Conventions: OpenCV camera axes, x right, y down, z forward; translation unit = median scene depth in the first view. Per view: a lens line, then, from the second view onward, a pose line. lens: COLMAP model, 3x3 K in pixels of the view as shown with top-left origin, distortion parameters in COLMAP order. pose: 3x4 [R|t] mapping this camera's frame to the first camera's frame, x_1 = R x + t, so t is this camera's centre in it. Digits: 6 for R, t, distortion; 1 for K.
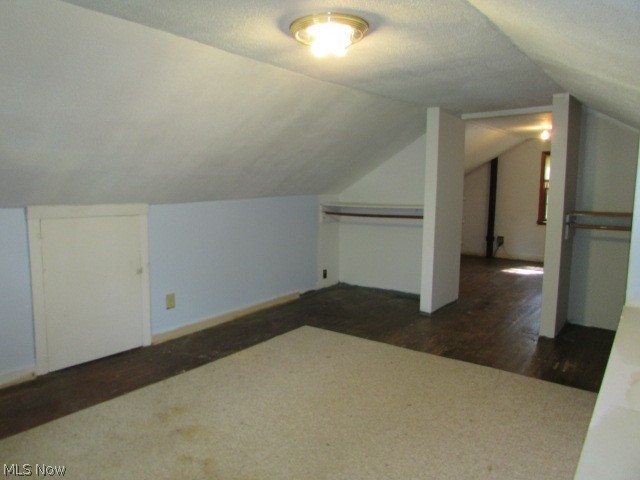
lens RADIAL K [[456.0, 0, 319.8], [0, 456.0, 243.0], [0, 0, 1]] dist [-0.029523, 0.014377]
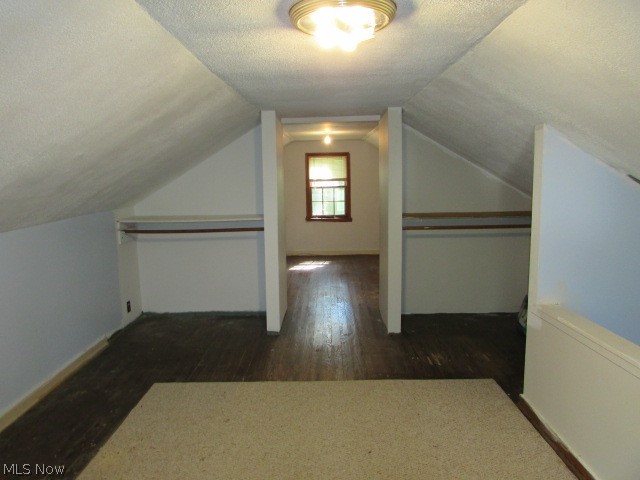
lens RADIAL K [[456.0, 0, 322.0], [0, 456.0, 234.1], [0, 0, 1]] dist [-0.029523, 0.014377]
pose [[0.815462, -0.092876, 0.571310, -0.162009], [0.098703, 0.994898, 0.020853, -0.044350], [-0.570332, 0.039385, 0.820469, 0.146373]]
